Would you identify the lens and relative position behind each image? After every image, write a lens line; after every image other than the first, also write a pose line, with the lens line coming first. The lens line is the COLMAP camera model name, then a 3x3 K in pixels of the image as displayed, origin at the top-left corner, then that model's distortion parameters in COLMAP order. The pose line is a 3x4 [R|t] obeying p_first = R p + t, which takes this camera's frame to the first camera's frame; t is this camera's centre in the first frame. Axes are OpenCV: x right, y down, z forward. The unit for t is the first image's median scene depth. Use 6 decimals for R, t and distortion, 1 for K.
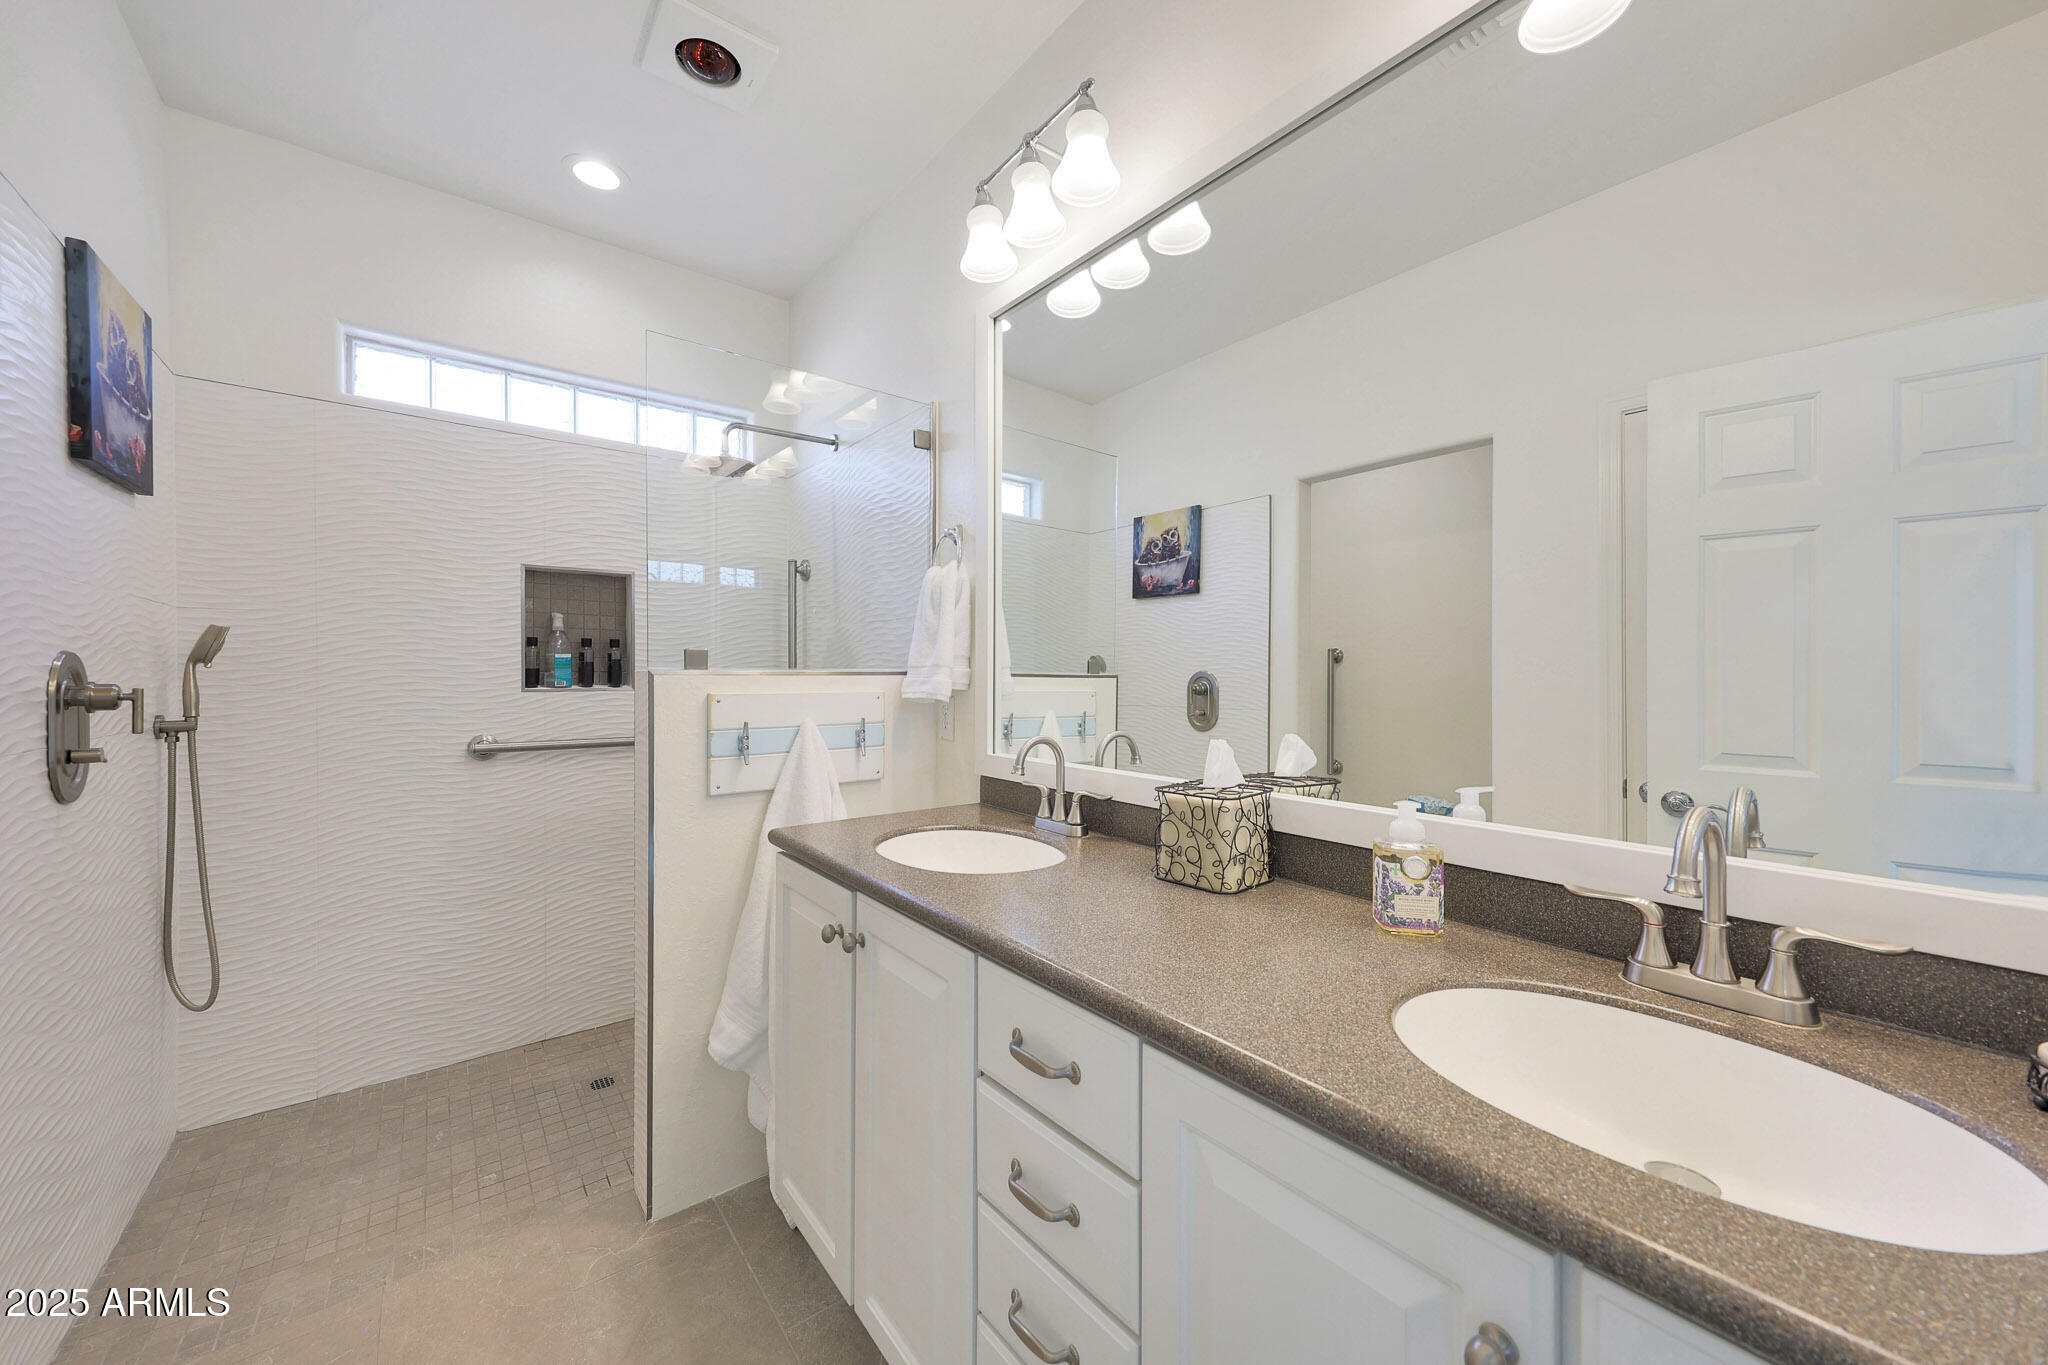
lens RADIAL K [[769.2, 0, 1037.4], [0, 769.2, 698.4], [0, 0, 1]] dist [0.002303, -0.000810]
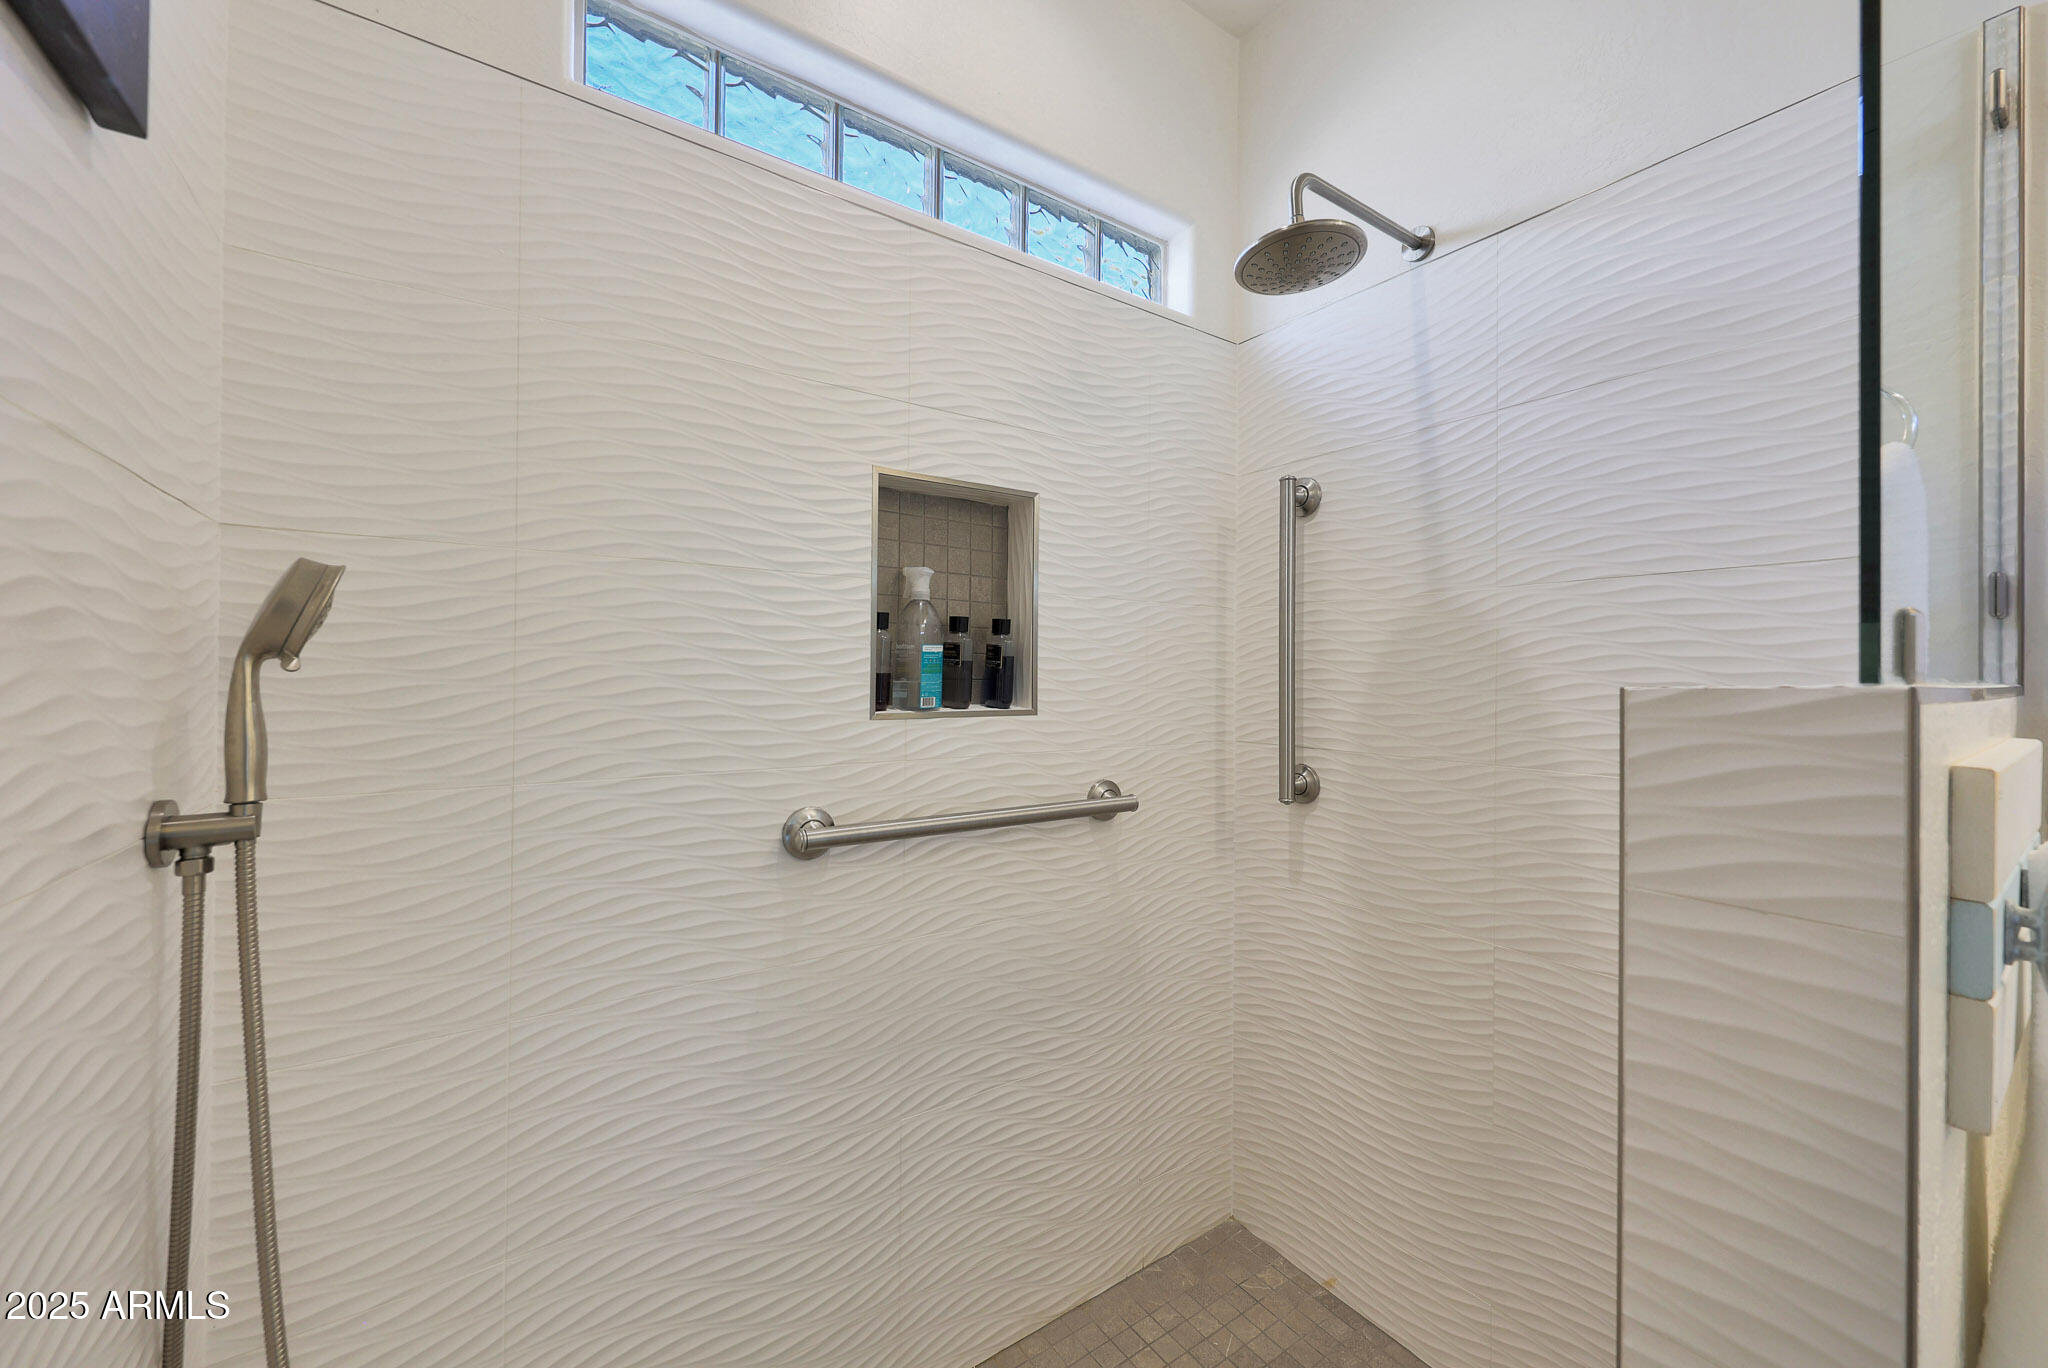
lens RADIAL K [[769.2, 0, 1015.6], [0, 769.2, 689.0], [0, 0, 1]] dist [0.002303, -0.000810]
pose [[0.998861, 0.000430, -0.047719, -0.561157], [-0.001401, 0.999793, -0.020318, -0.018765], [0.047700, 0.020361, 0.998654, 0.510462]]
